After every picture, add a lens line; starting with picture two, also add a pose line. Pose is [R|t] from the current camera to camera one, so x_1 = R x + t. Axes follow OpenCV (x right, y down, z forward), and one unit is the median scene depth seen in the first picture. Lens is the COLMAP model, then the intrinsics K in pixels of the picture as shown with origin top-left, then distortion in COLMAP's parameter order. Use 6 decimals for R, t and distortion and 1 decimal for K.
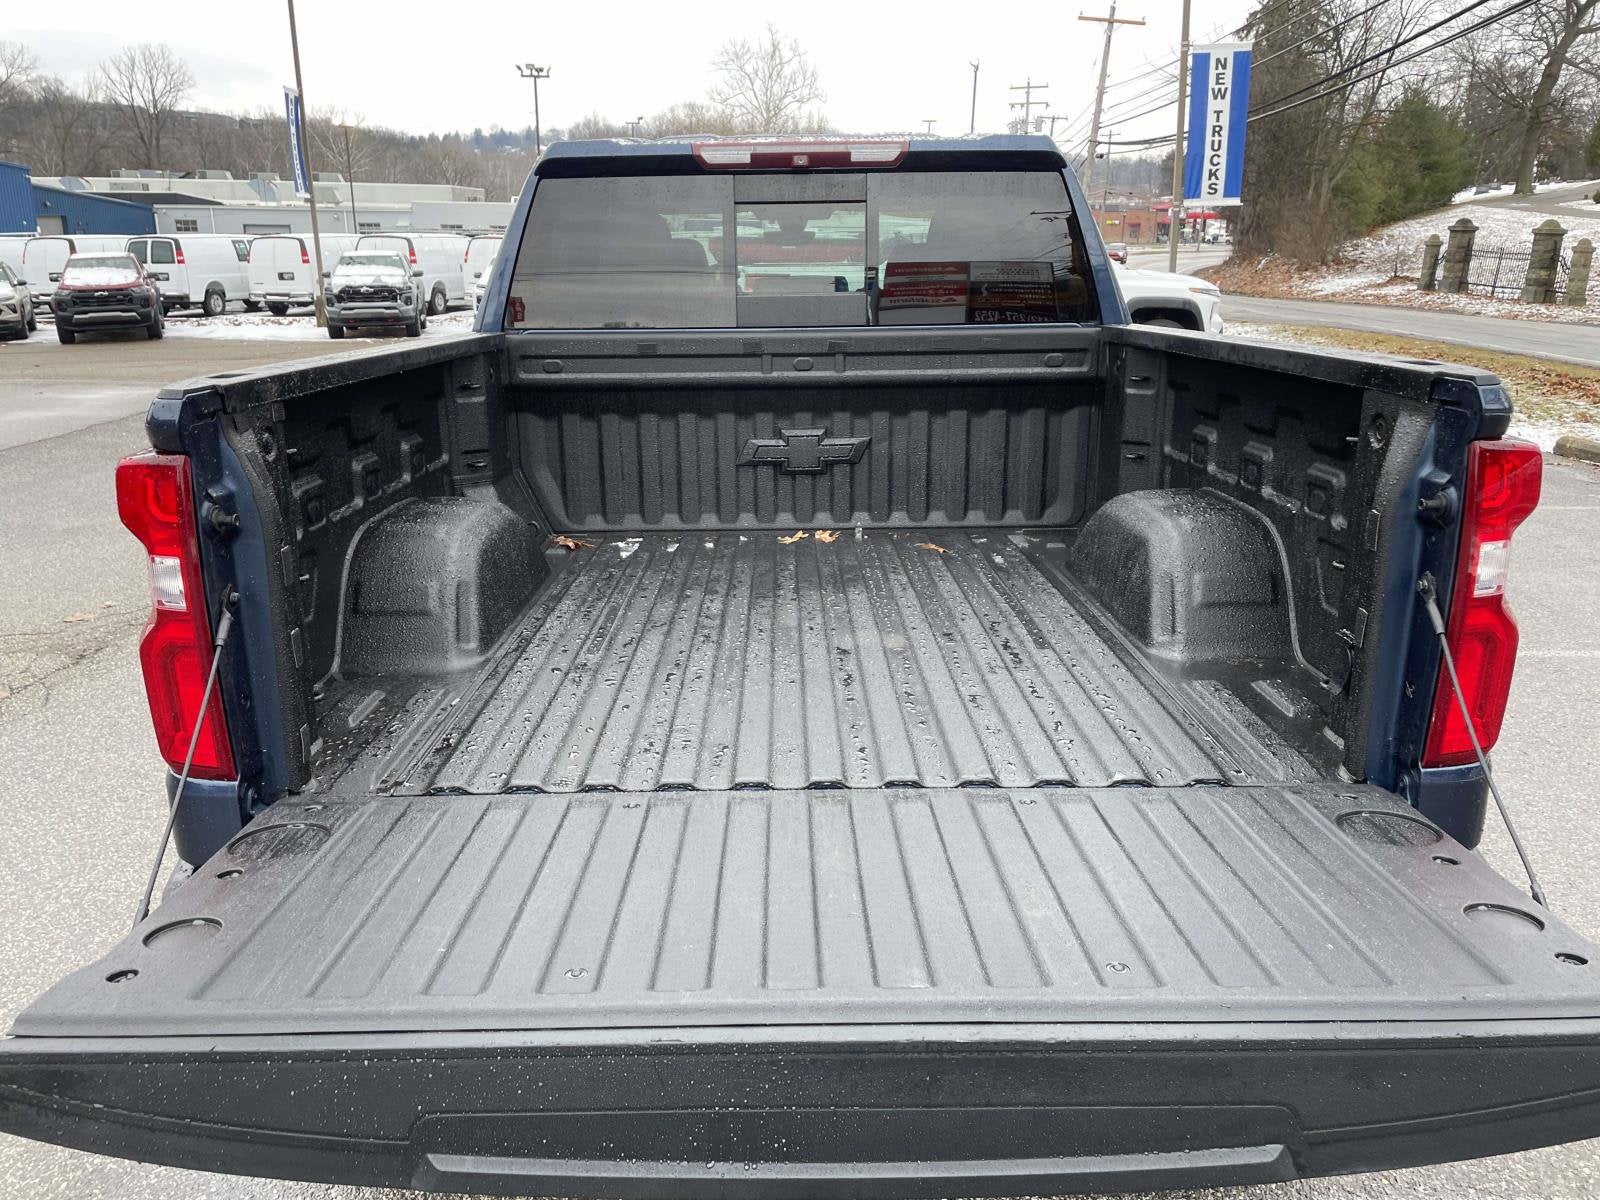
lens RADIAL K [[1211.9, 0, 791.2], [0, 1211.9, 613.9], [0, 0, 1]] dist [0.054356, -0.074431]
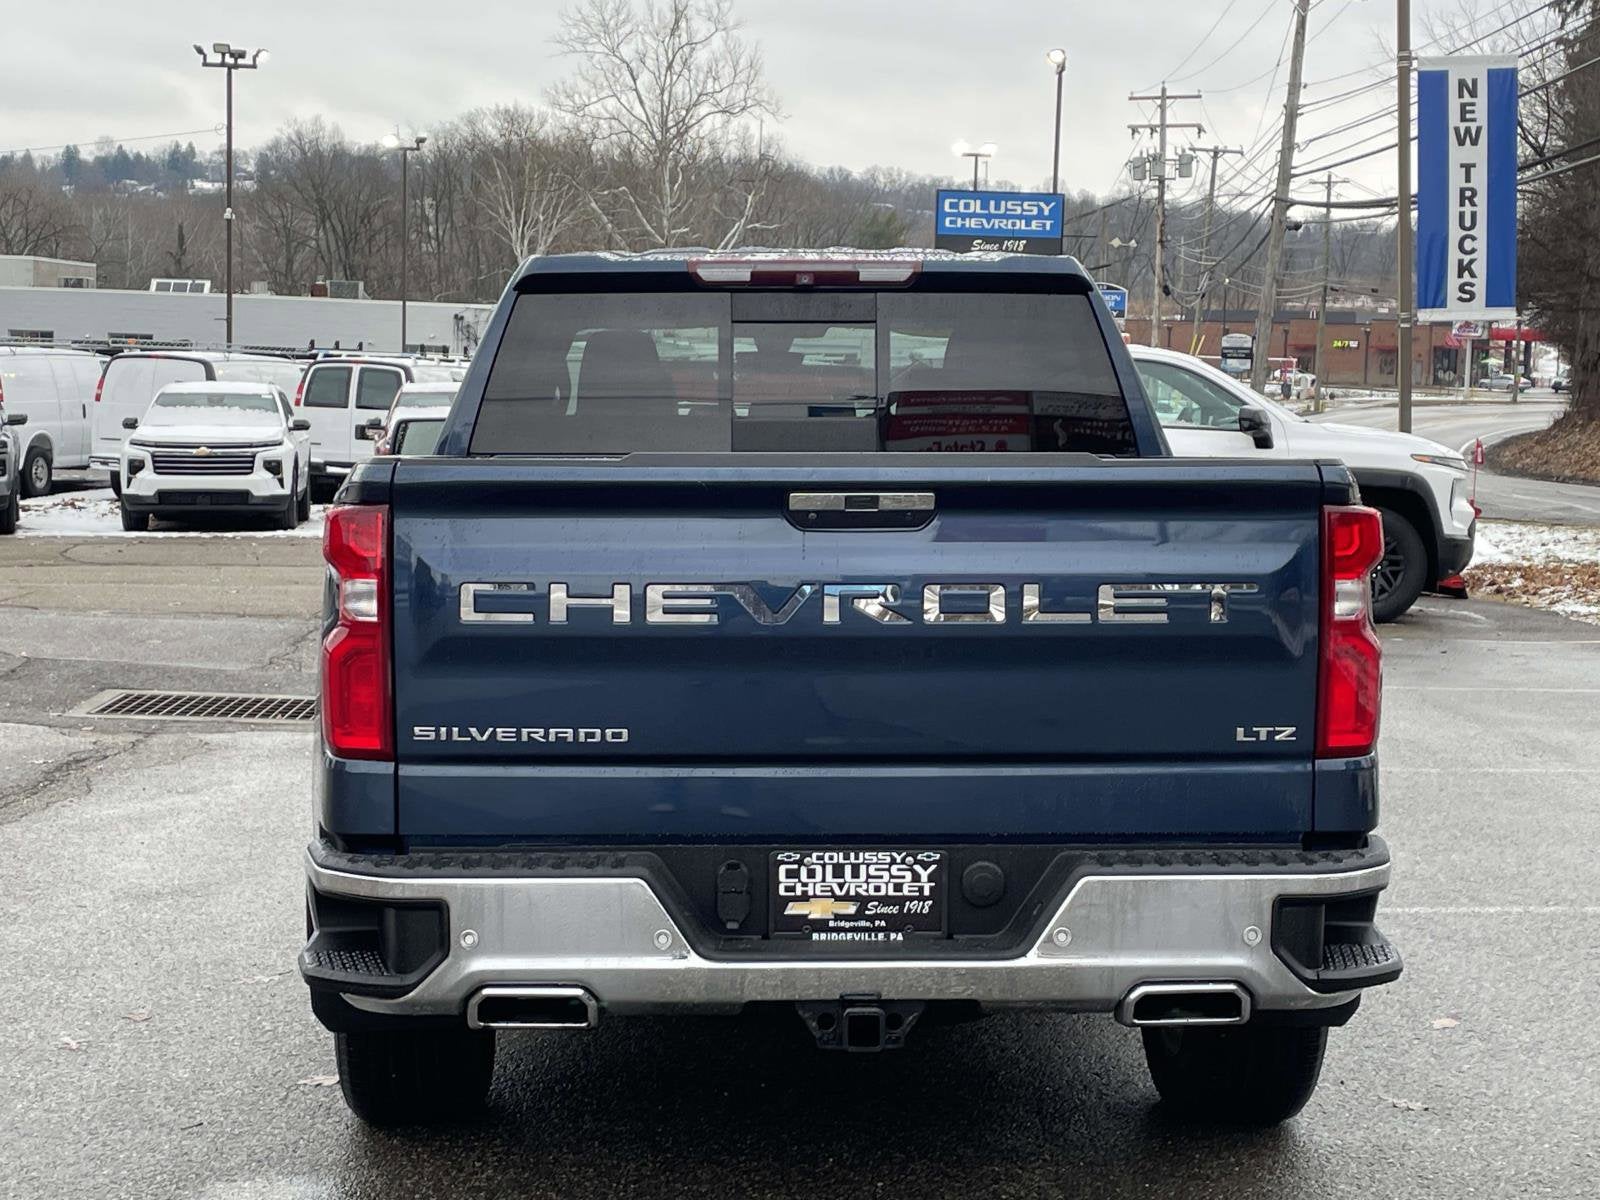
lens RADIAL K [[2595.6, 0, 791.3], [0, 2595.6, 597.3], [0, 0, 1]] dist [0.069520, 0.000000]
pose [[0.999317, 0.009952, 0.035576, -0.005565], [-0.002290, 0.977864, -0.209227, 0.021934], [-0.036871, 0.209003, 0.977220, -0.069470]]
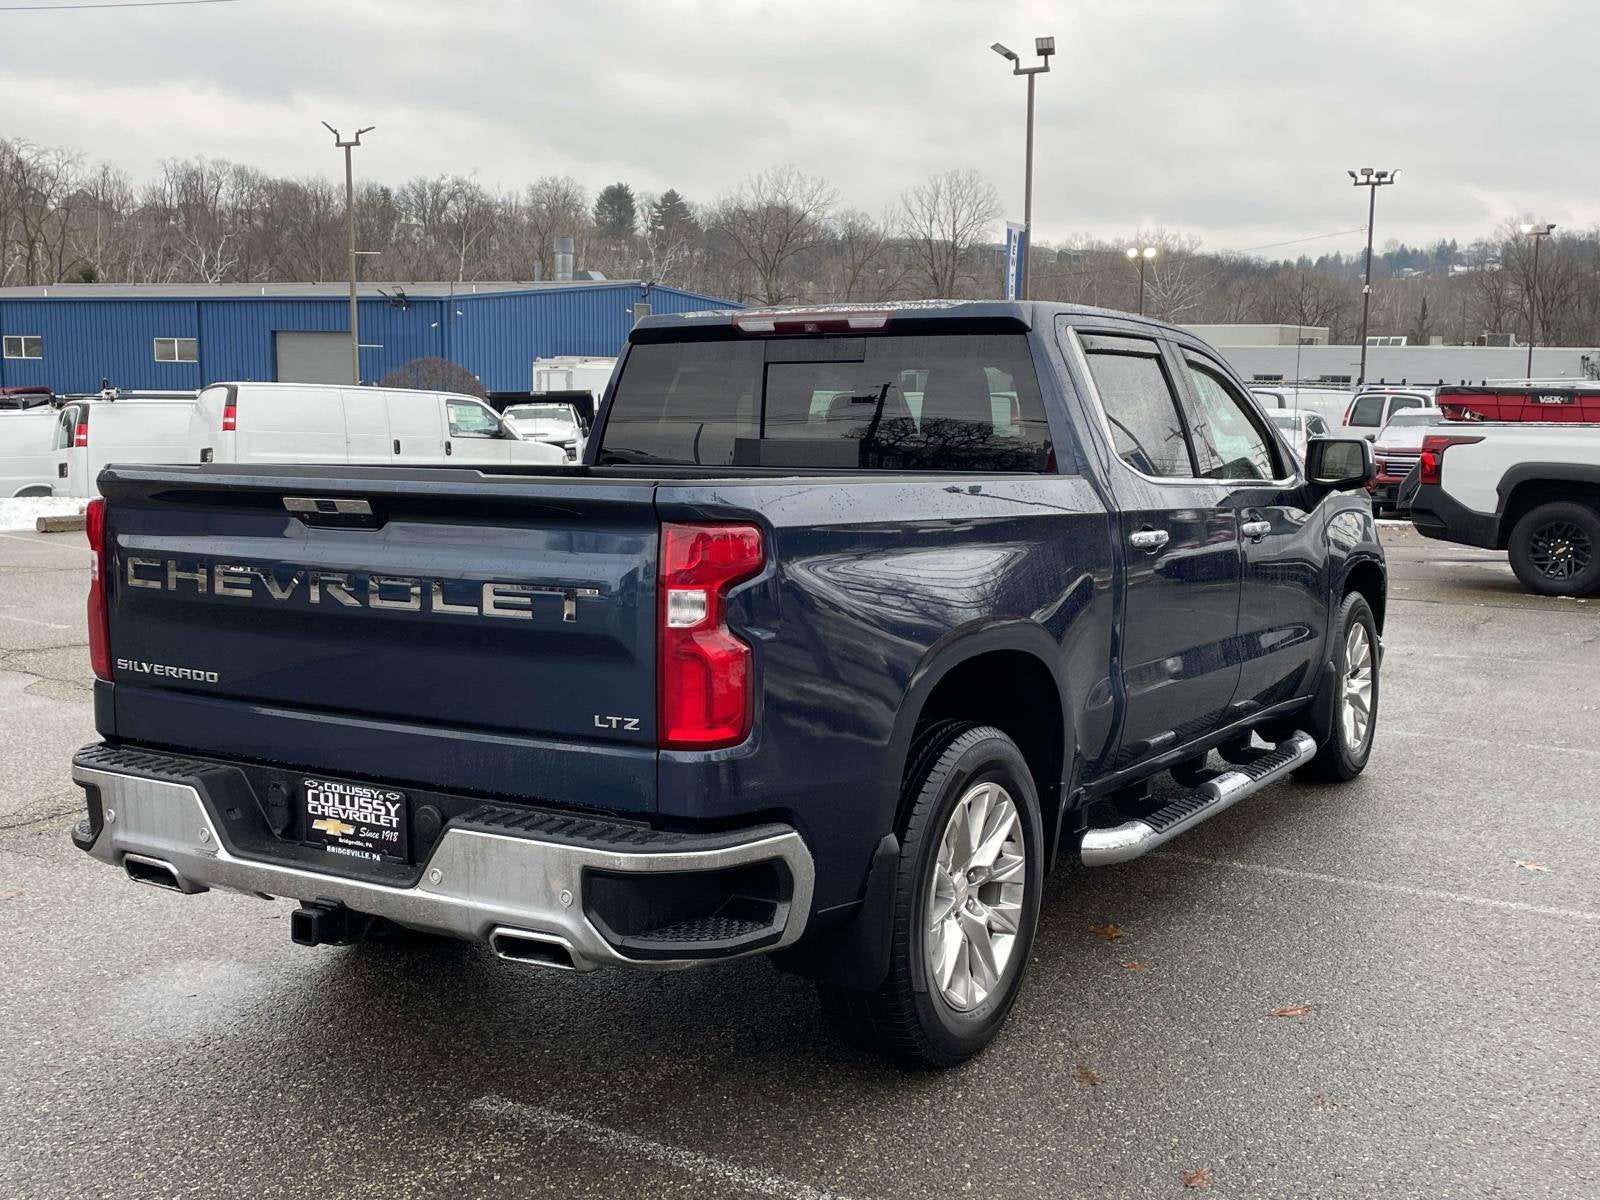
lens RADIAL K [[1729.4, 0, 800.5], [0, 1729.4, 598.5], [0, 0, 1]] dist [0.084397, 0.000000]
pose [[0.853028, 0.067559, -0.517473, 0.069259], [-0.159715, 0.977802, -0.135625, 0.008350], [0.496824, 0.198340, 0.844883, -0.027593]]
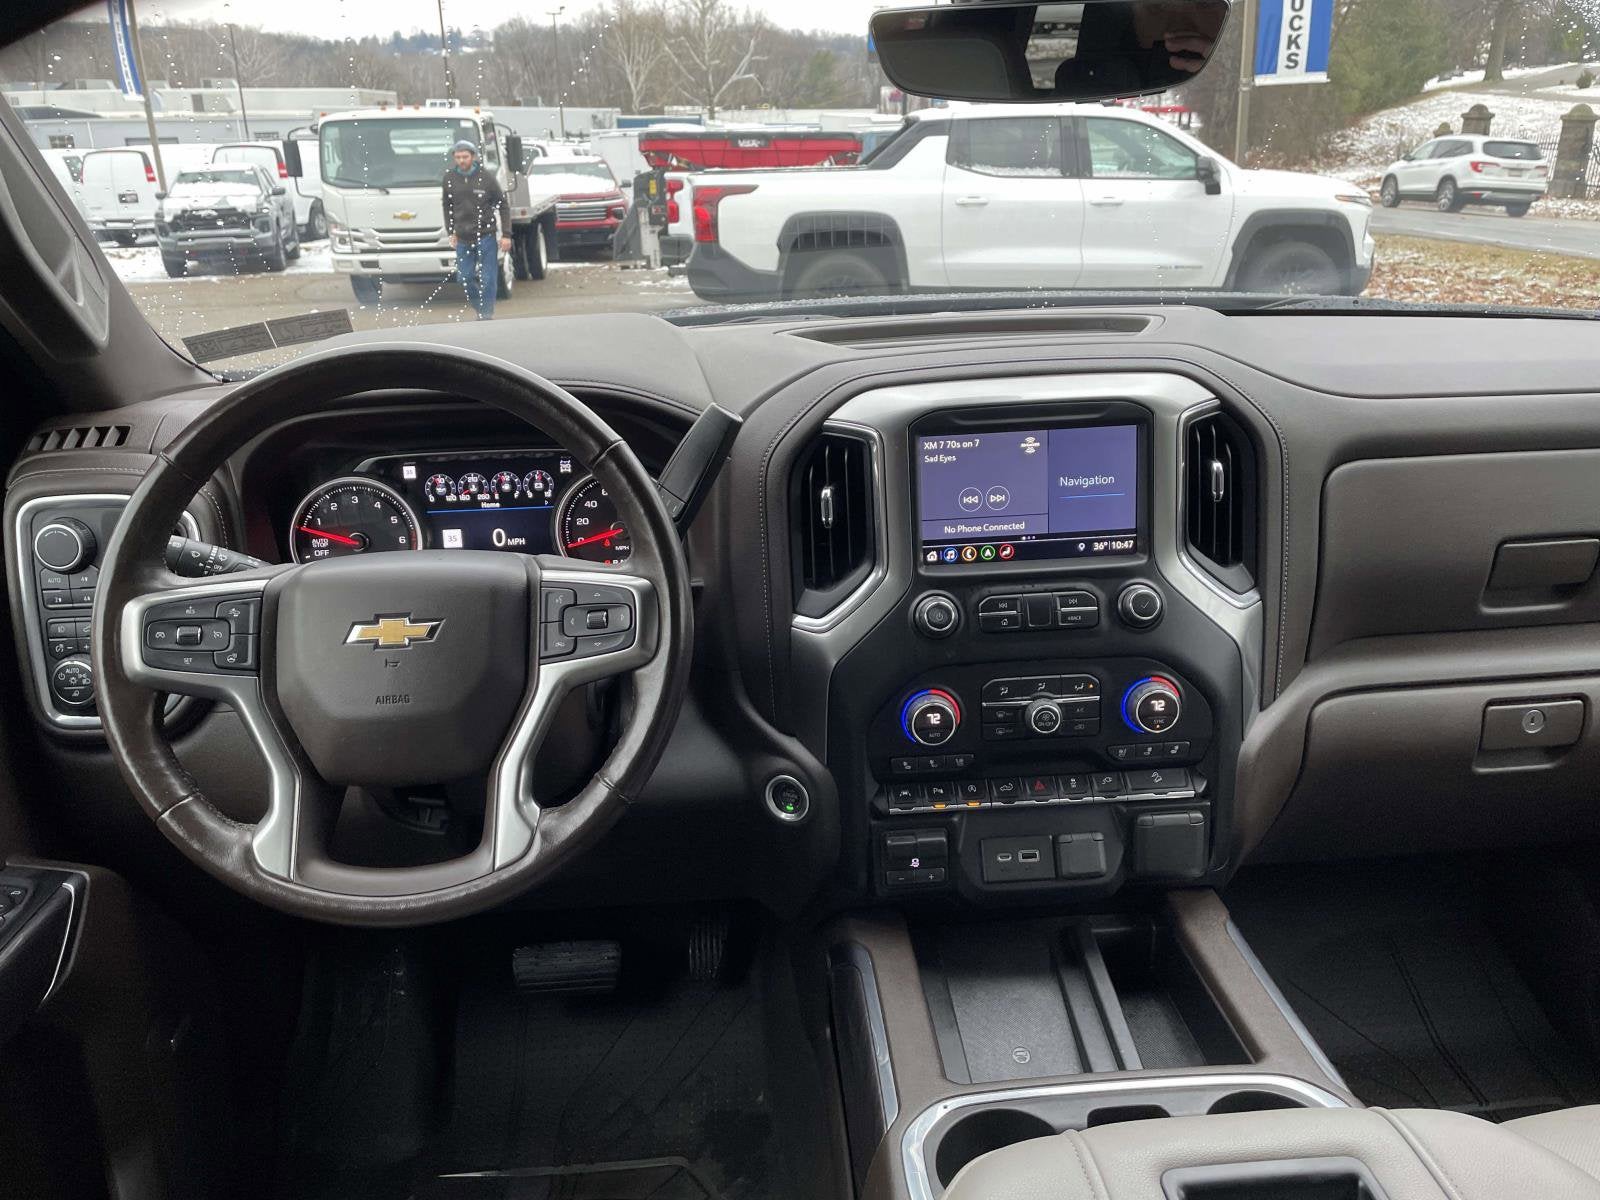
lens RADIAL K [[1211.9, 0, 810.4], [0, 1211.9, 583.4], [0, 0, 1]] dist [0.054356, -0.074431]
pose [[0.997947, -0.038182, 0.051426, -0.005048], [0.035639, 0.998139, 0.049482, -0.031531], [-0.053219, -0.047548, 0.997450, 0.107079]]
